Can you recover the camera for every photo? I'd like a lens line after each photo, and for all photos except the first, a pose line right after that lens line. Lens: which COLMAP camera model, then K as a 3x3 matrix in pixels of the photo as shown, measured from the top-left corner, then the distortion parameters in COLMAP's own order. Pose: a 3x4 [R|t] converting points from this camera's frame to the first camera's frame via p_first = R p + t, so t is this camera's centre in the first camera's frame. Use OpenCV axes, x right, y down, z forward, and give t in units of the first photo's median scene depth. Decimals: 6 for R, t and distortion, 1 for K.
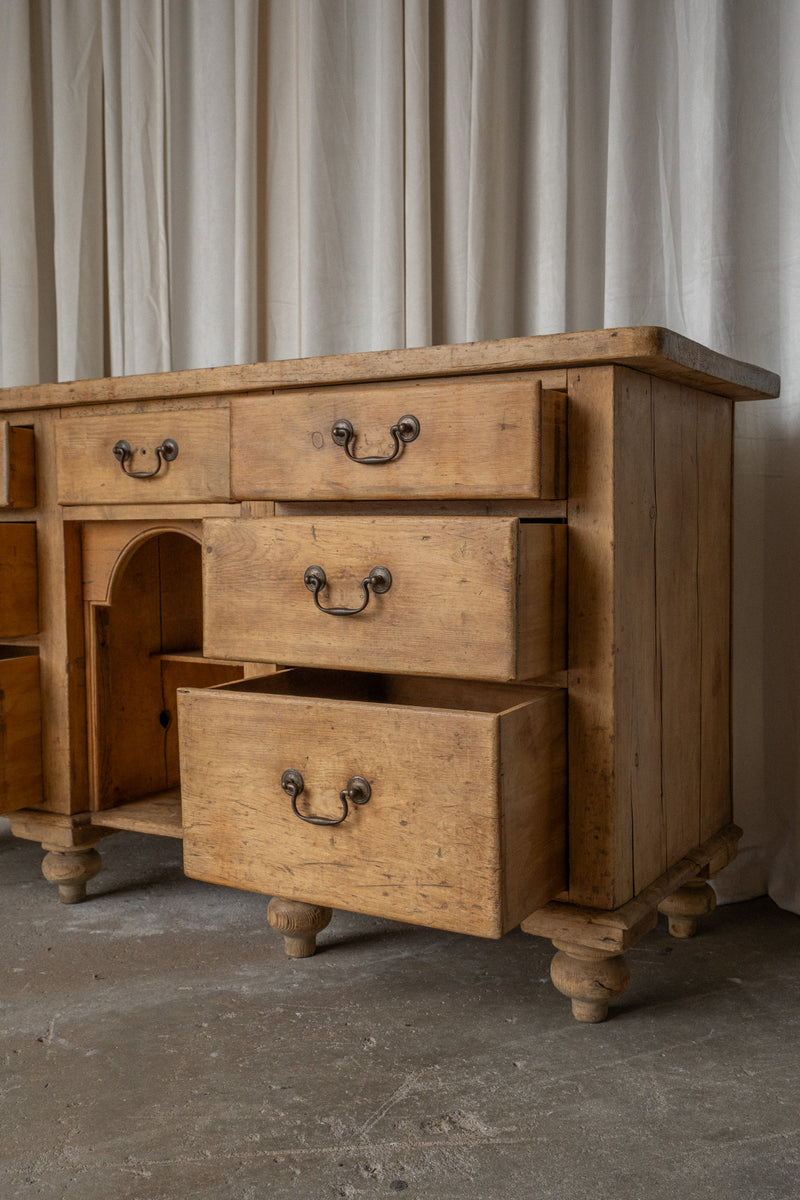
lens RADIAL K [[1198.9, 0, 404.3], [0, 1198.9, 602.4], [0, 0, 1]] dist [-0.012701, 0.000000]
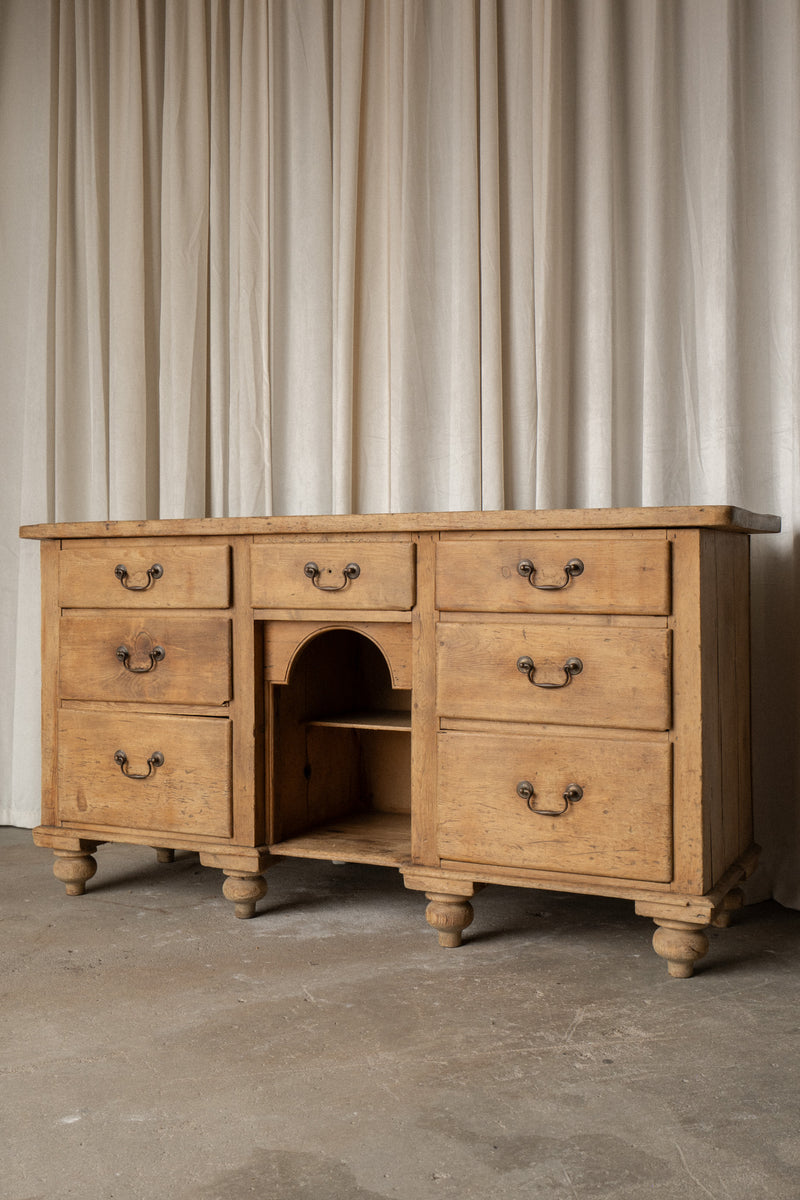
lens RADIAL K [[1284.2, 0, 390.3], [0, 1284.2, 579.3], [0, 0, 1]] dist [-0.007957, 0.000000]
pose [[0.994327, 0.002445, 0.106342, -0.298438], [0.004295, 0.997998, -0.063106, -0.024227], [-0.106283, 0.063205, 0.992325, -0.431050]]
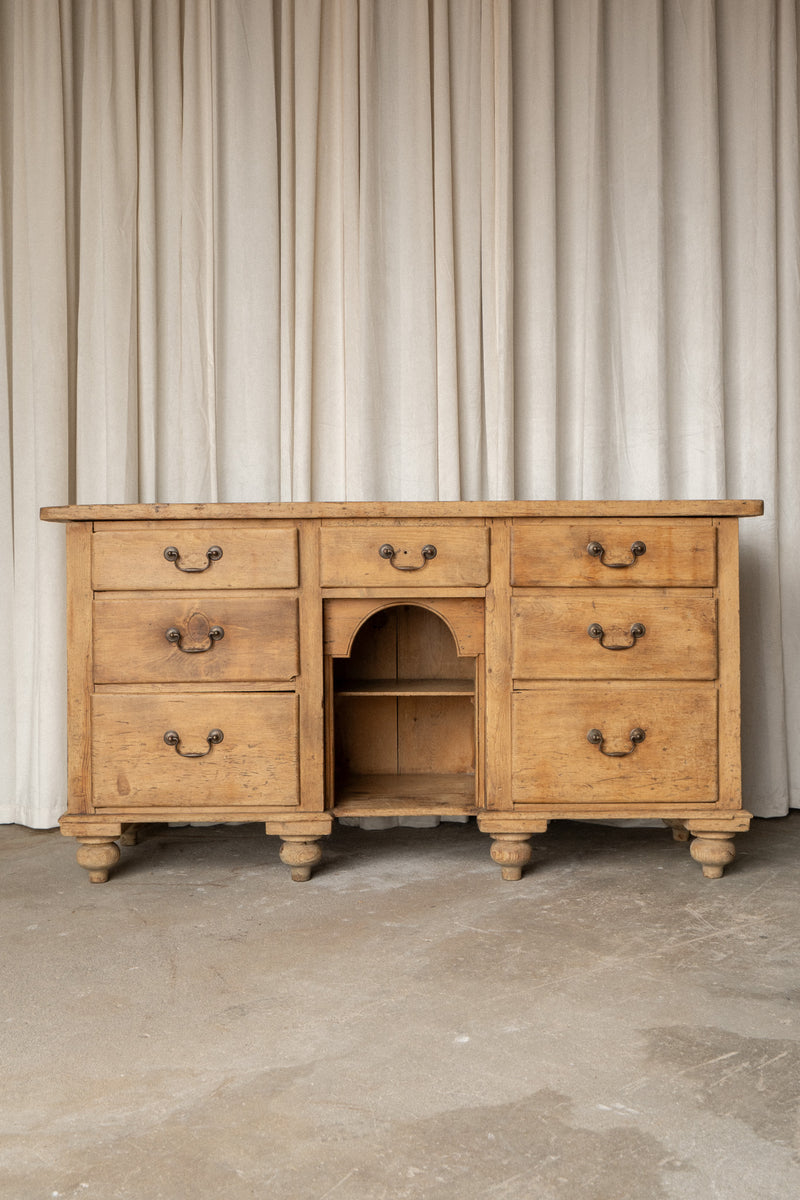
lens RADIAL K [[1349.5, 0, 407.0], [0, 1349.5, 544.4], [0, 0, 1]] dist [0.000180, 0.000000]
pose [[0.845739, -0.002126, 0.533592, -1.086850], [0.037555, 0.997749, -0.055549, -0.041652], [-0.532273, 0.067019, 0.843916, -0.402877]]
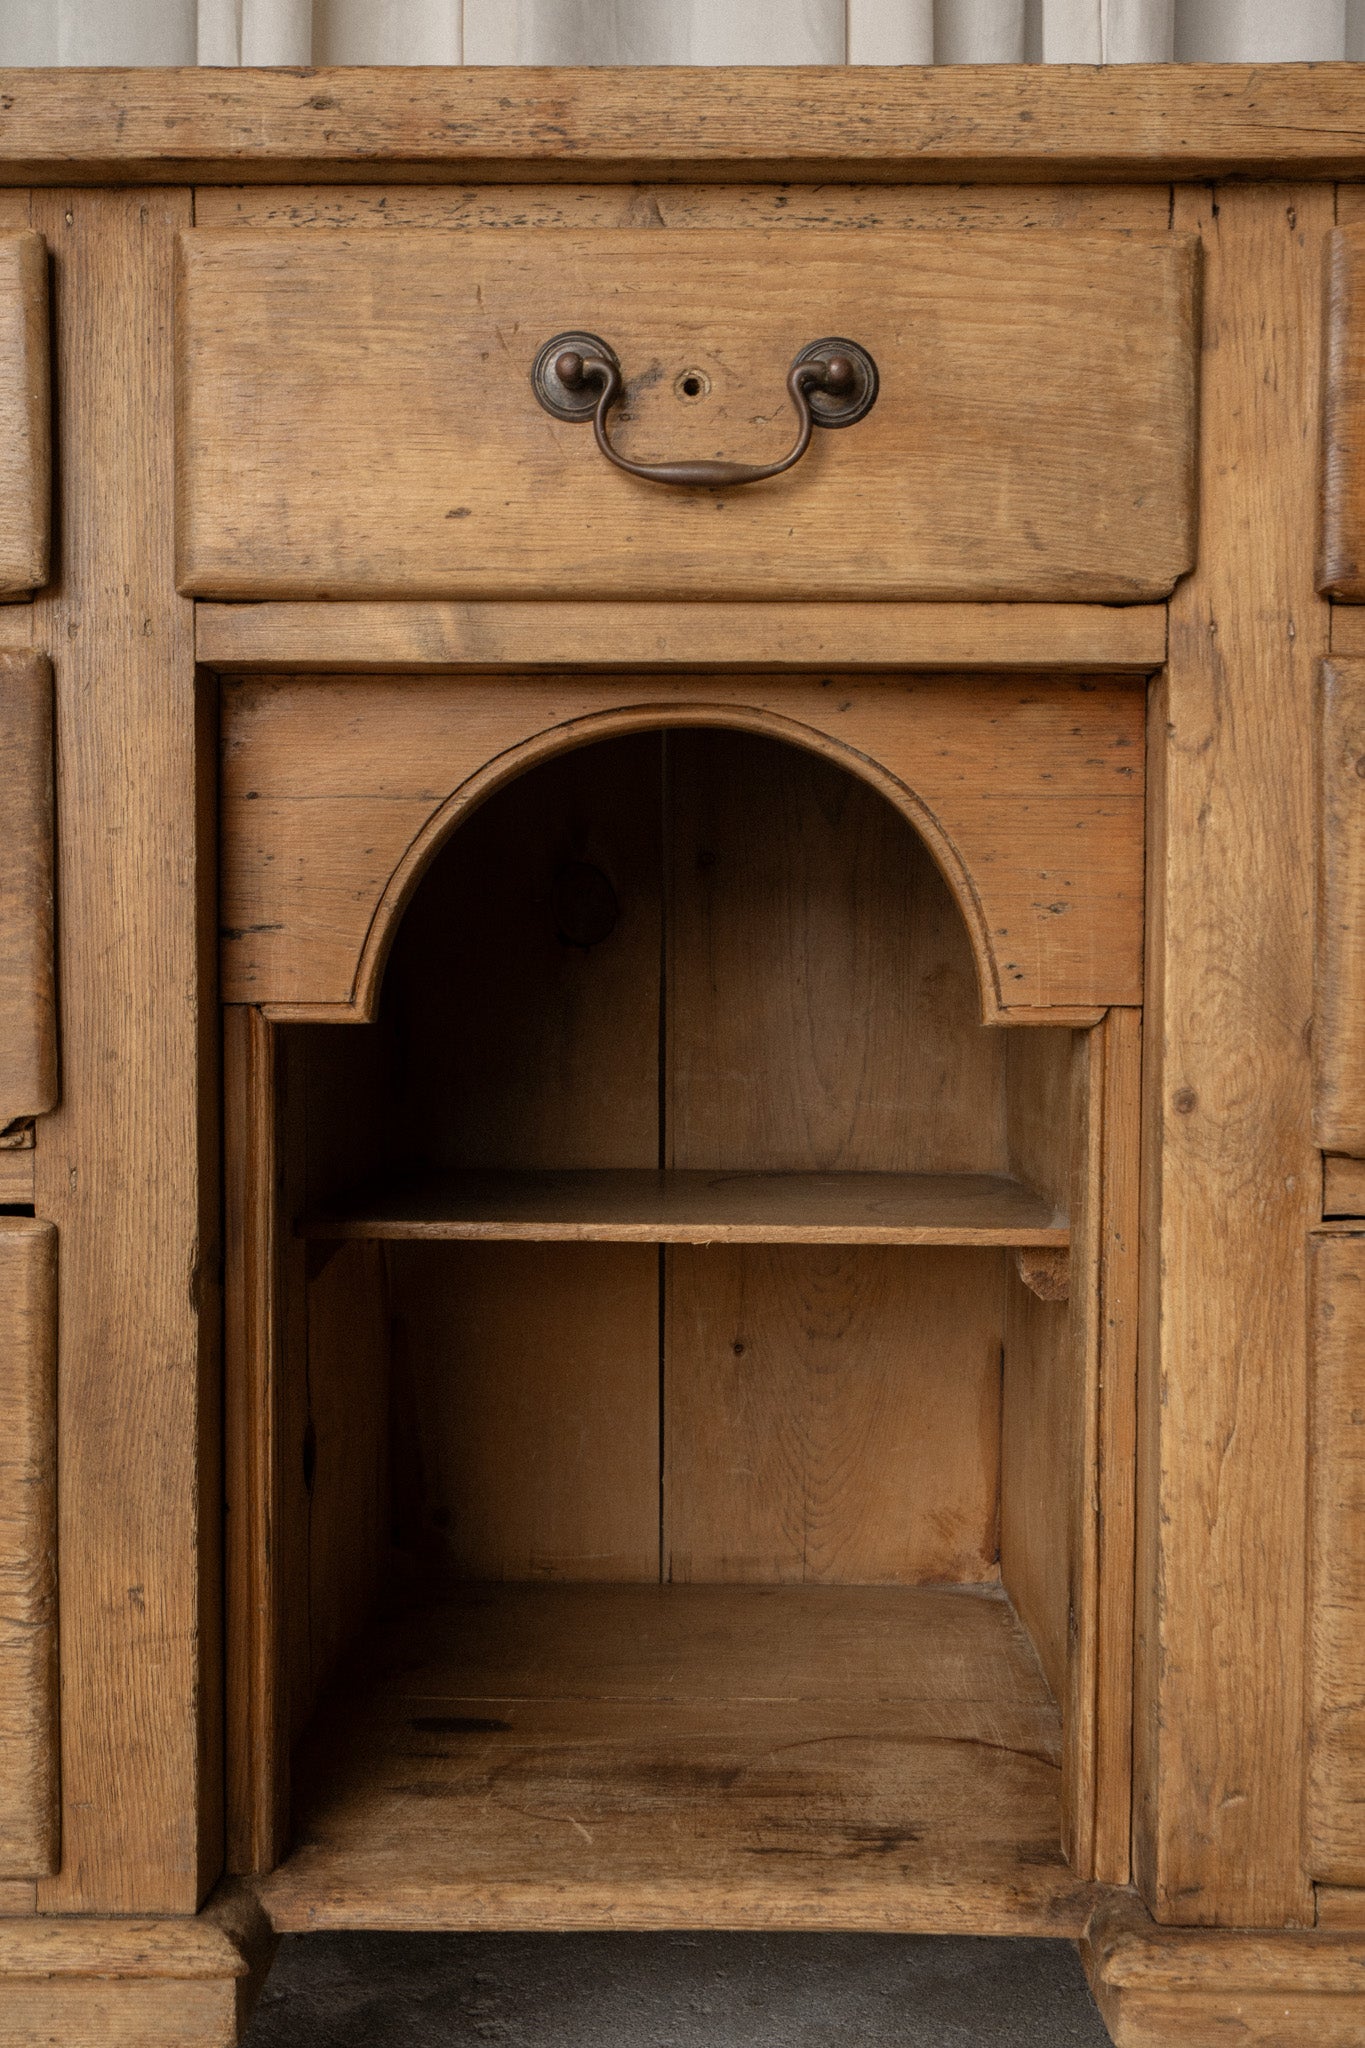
lens RADIAL K [[2303.1, 0, 680.5], [0, 2303.1, 1024.0], [0, 0, 1]] dist [0.000180, 0.000000]
pose [[0.856357, -0.002240, 0.516380, -0.456986], [0.025882, 0.998920, -0.038590, 0.024056], [-0.515736, 0.046411, 0.855490, 0.589895]]
